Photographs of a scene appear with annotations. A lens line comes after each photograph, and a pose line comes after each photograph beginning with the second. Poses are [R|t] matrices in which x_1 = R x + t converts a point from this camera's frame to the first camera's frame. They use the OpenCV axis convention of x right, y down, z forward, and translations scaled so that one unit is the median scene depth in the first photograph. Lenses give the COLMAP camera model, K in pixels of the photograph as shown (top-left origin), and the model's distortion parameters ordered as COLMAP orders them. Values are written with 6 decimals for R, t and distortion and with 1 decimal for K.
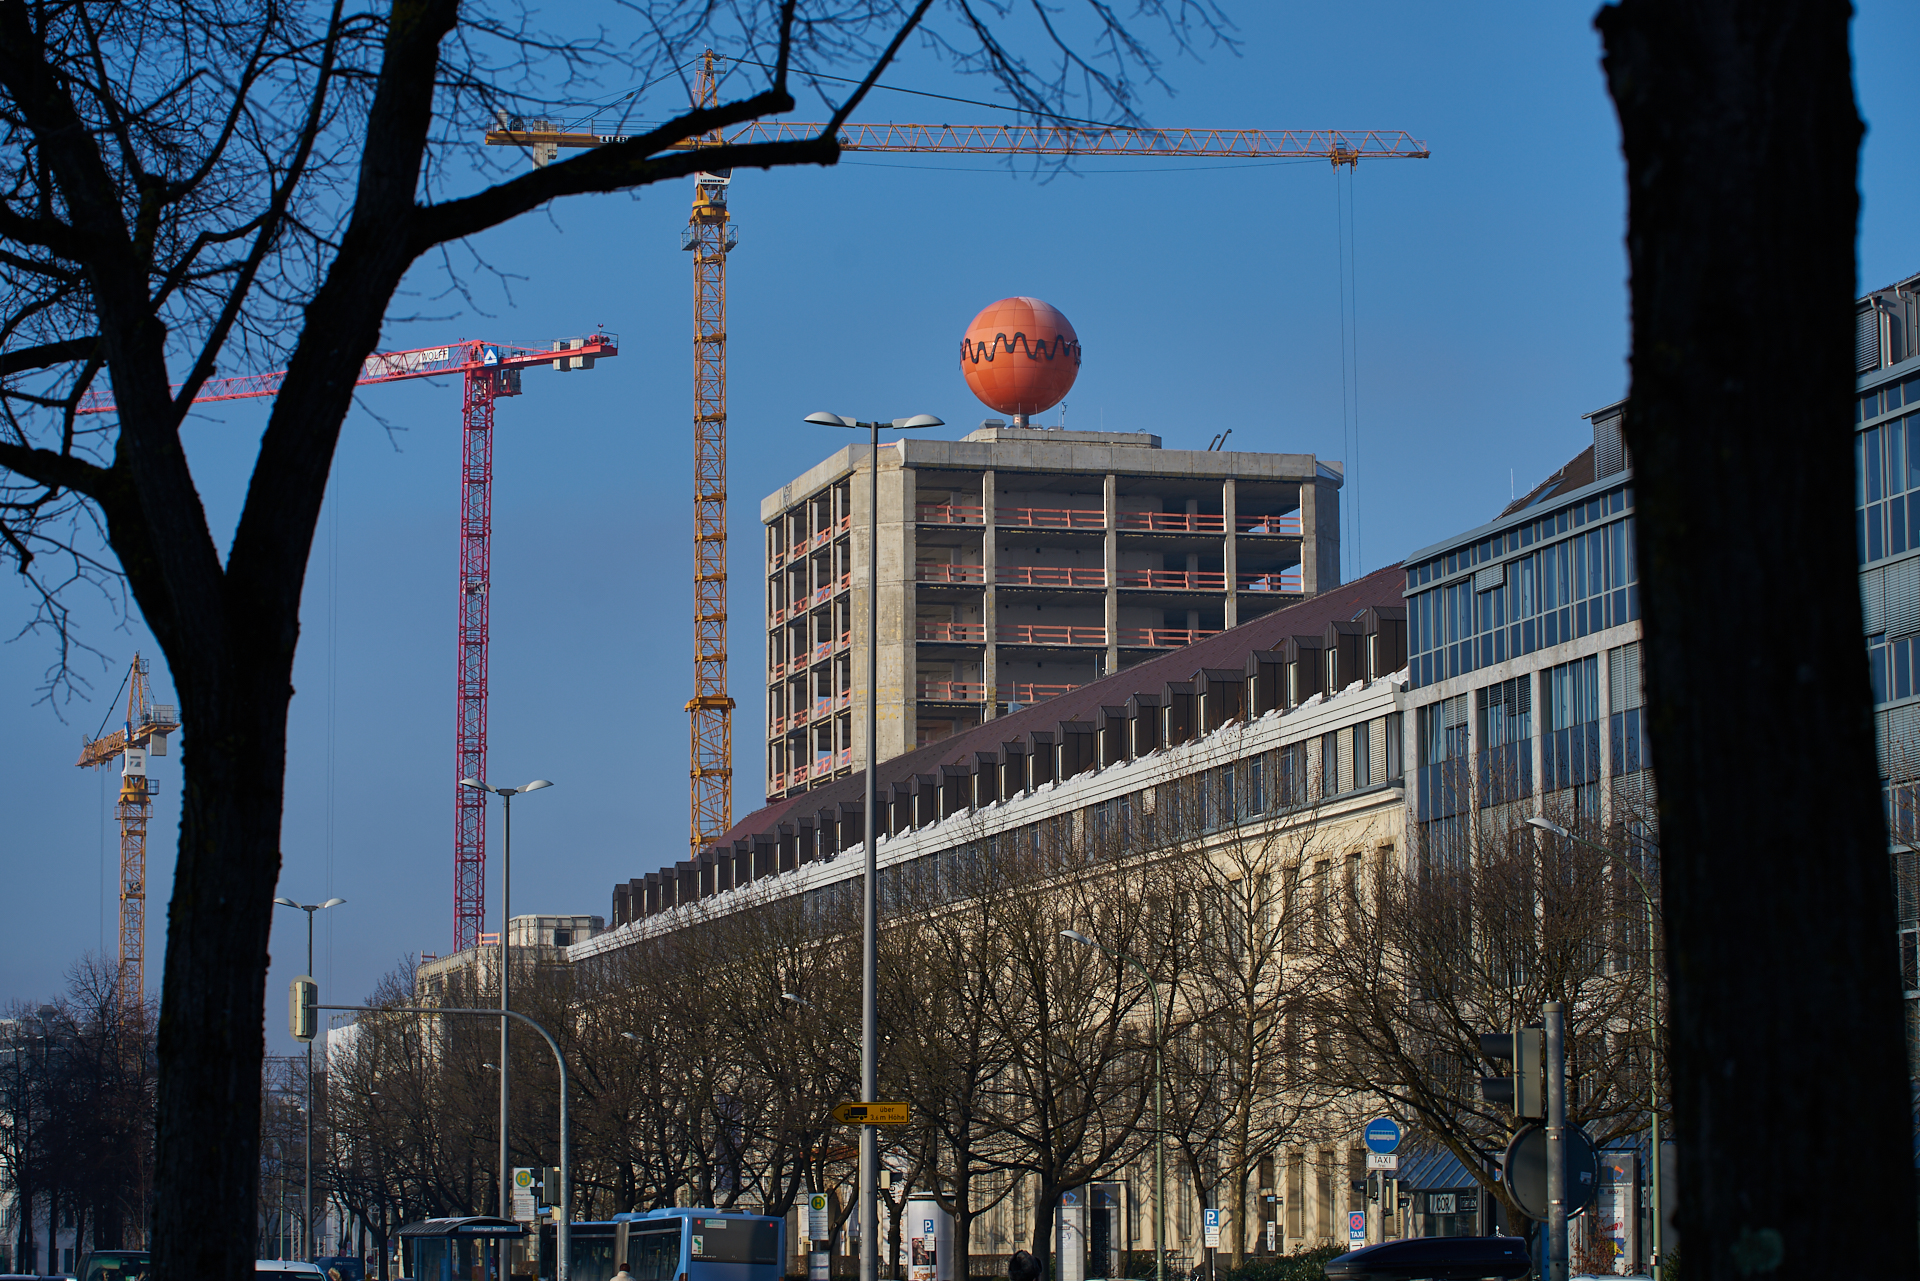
lens RADIAL K [[5135.7, 0, 953.0], [0, 5135.7, 636.2], [0, 0, 1]] dist [-0.130005, -0.326587]
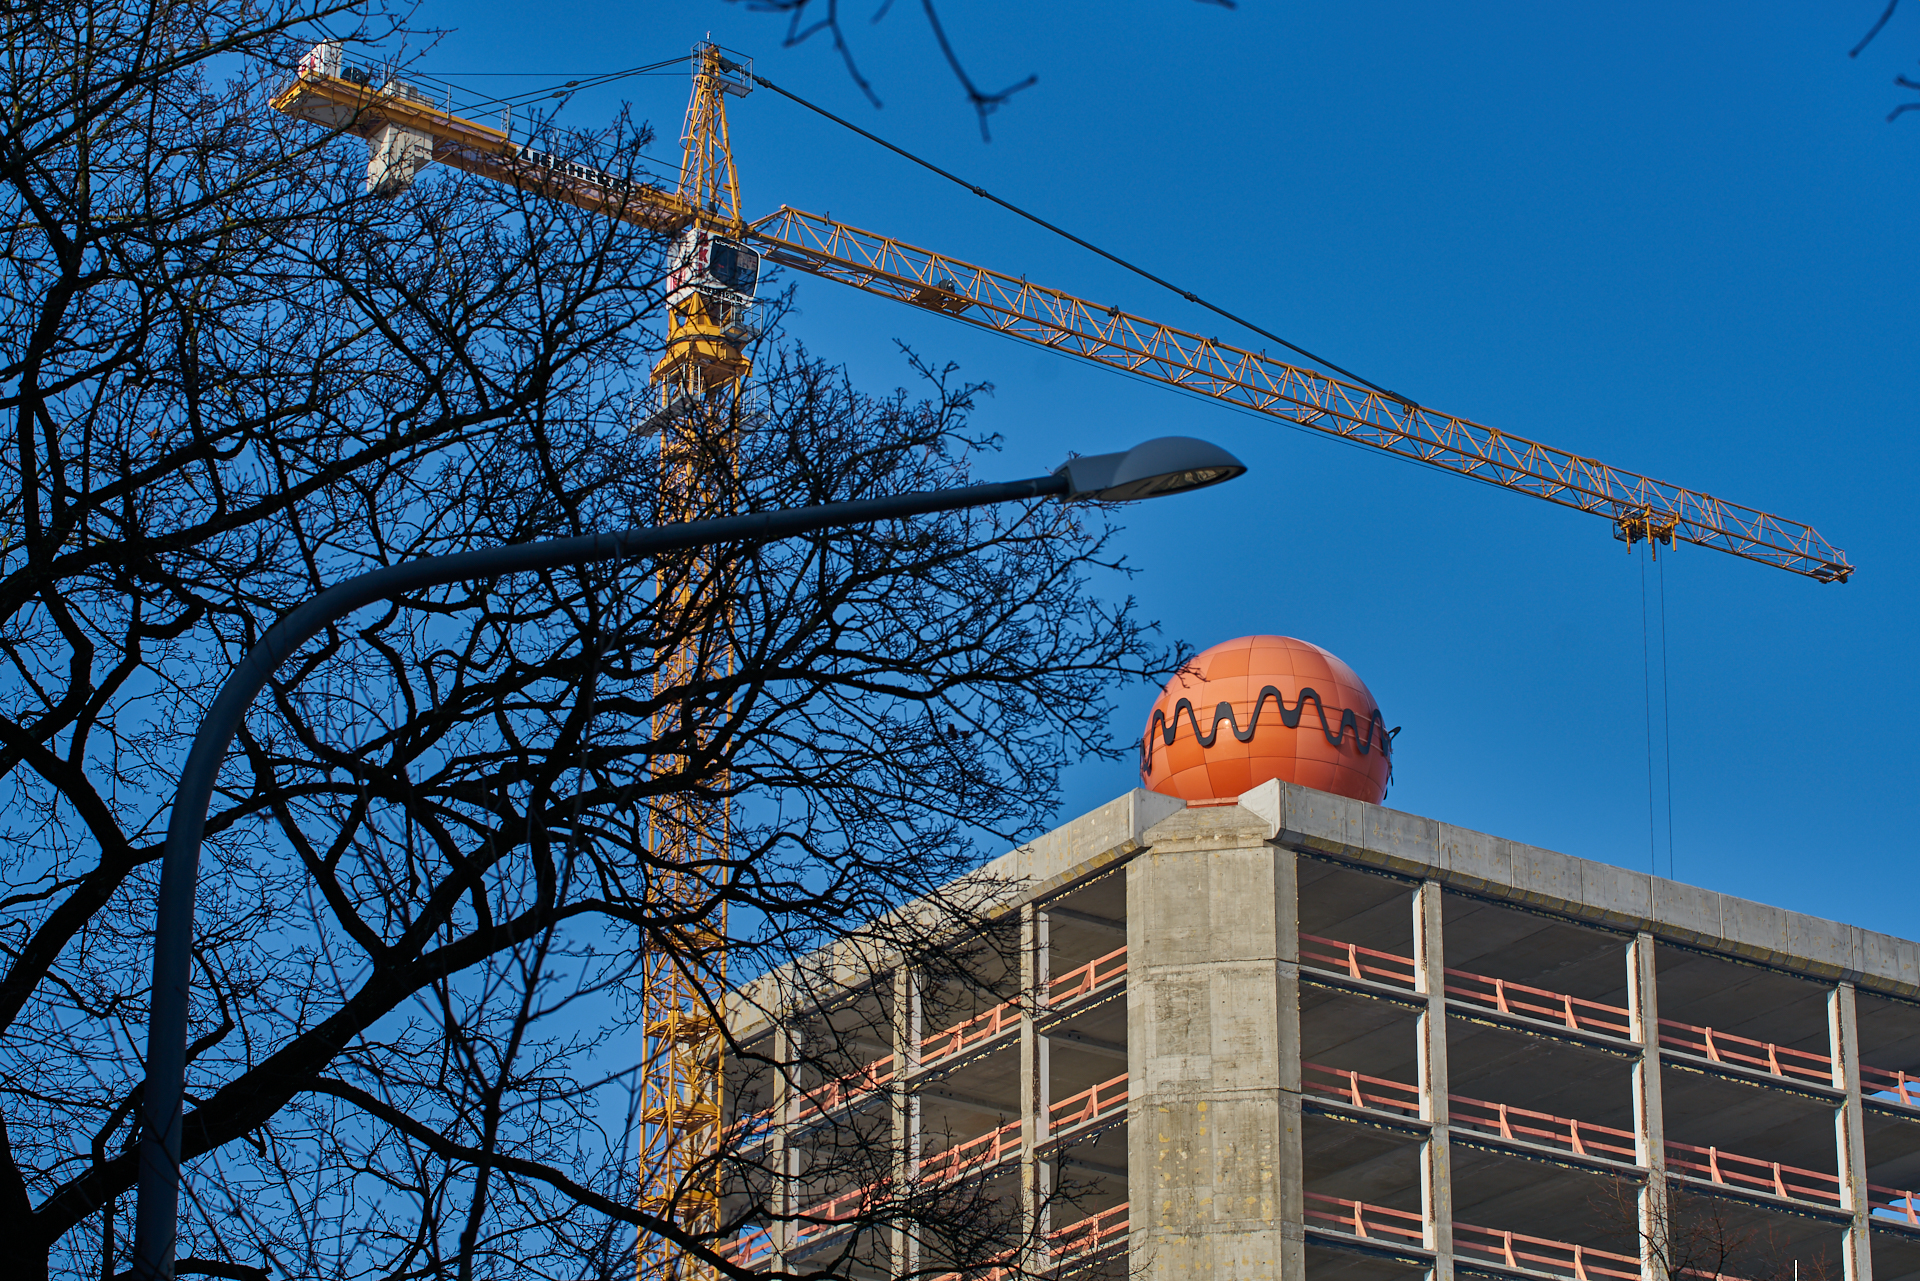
lens RADIAL K [[5131.9, 0, 959.8], [0, 5131.9, 672.2], [0, 0, 1]] dist [-0.121801, -0.375600]
pose [[0.945312, 0.130540, 0.298905, -0.168608], [-0.047077, 0.961429, -0.270996, 0.073692], [-0.322752, 0.242104, 0.914995, 0.601339]]
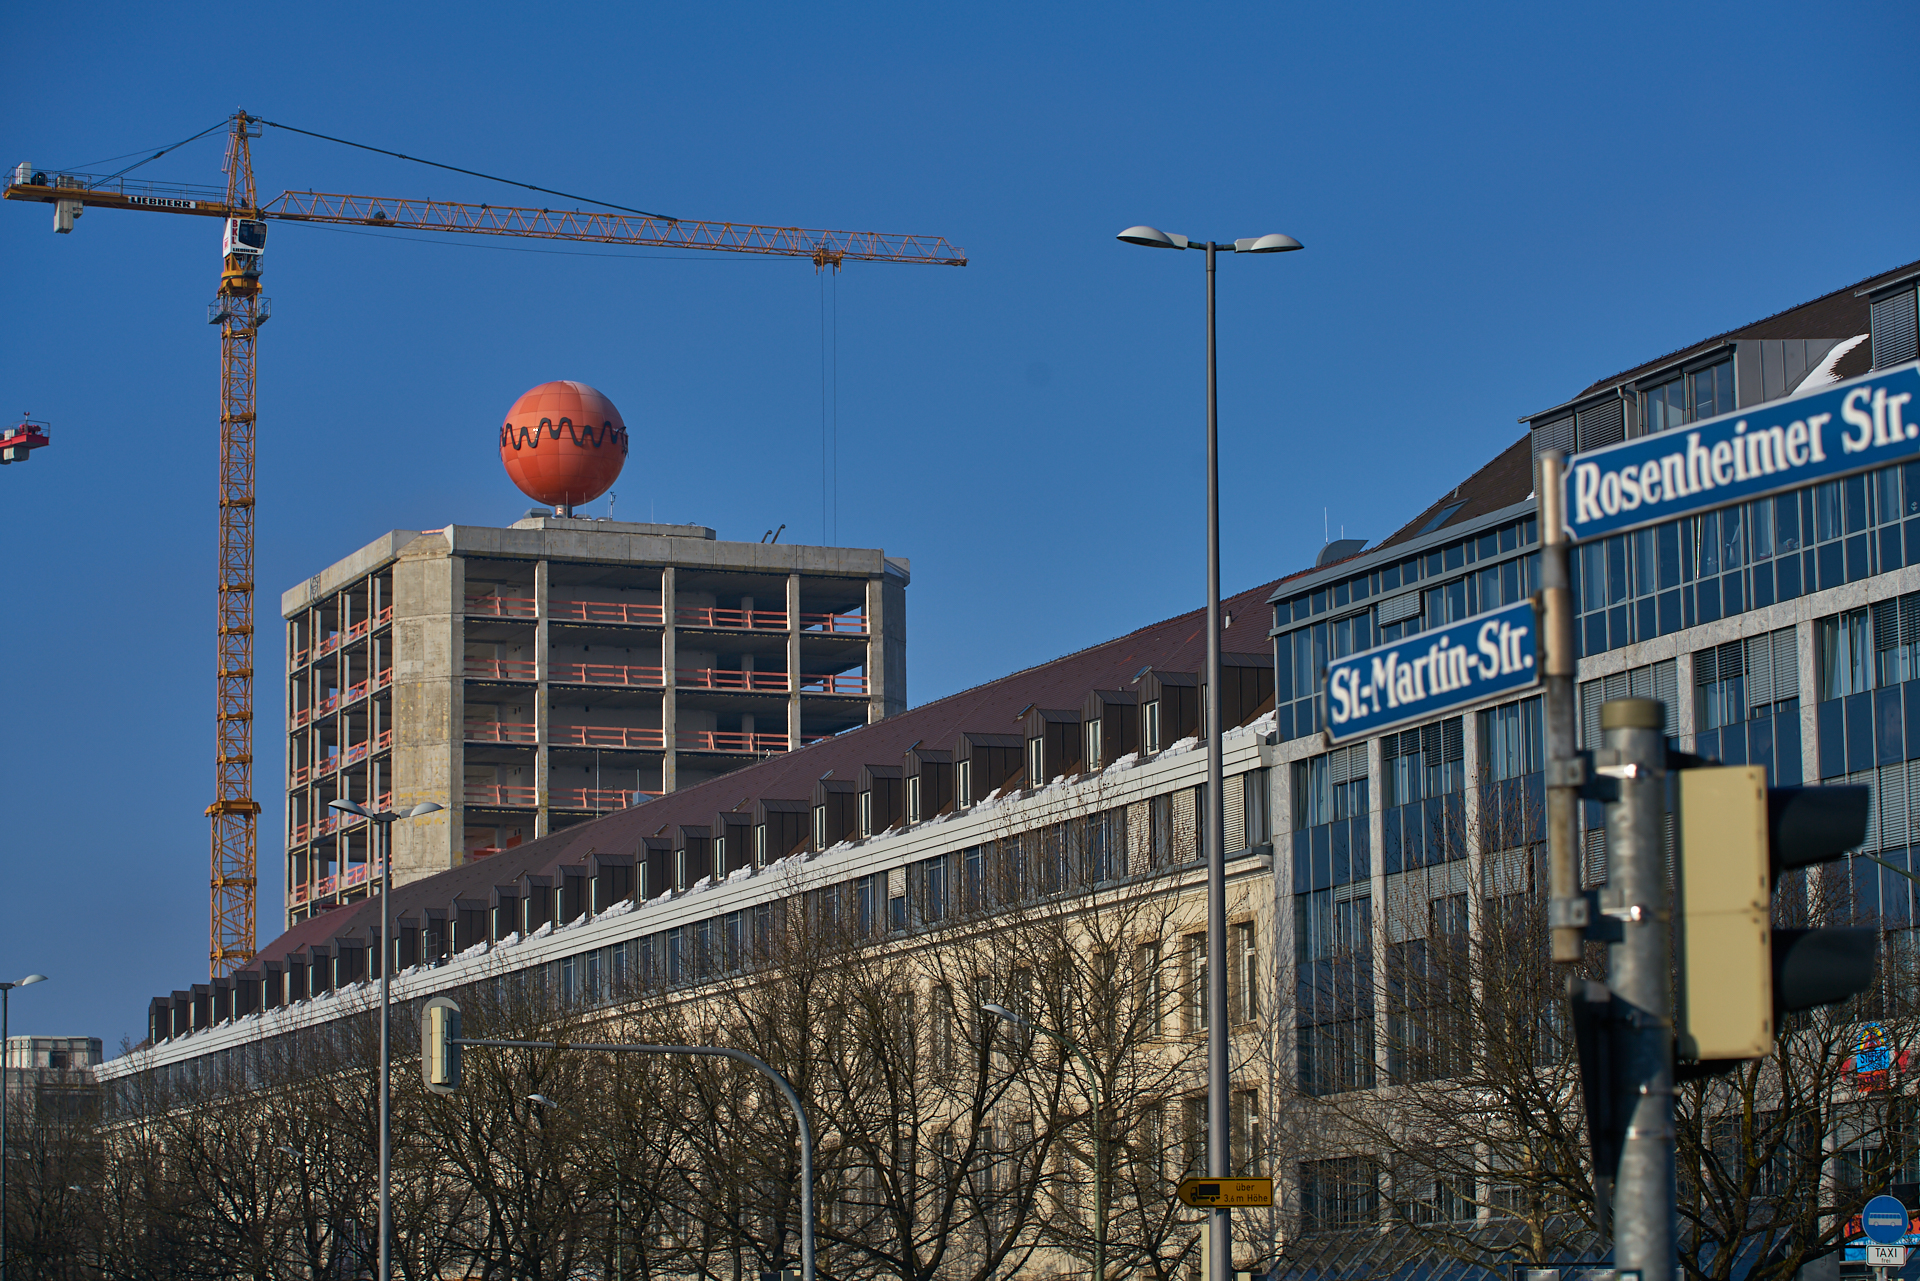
lens RADIAL K [[5019.6, 0, 961.1], [0, 5019.6, 638.6], [0, 0, 1]] dist [-0.214352, 0.824007]
pose [[0.990787, 0.012736, 0.134830, -0.040488], [-0.008526, 0.999459, -0.031757, 0.010413], [-0.135162, 0.030314, 0.990360, 0.084486]]
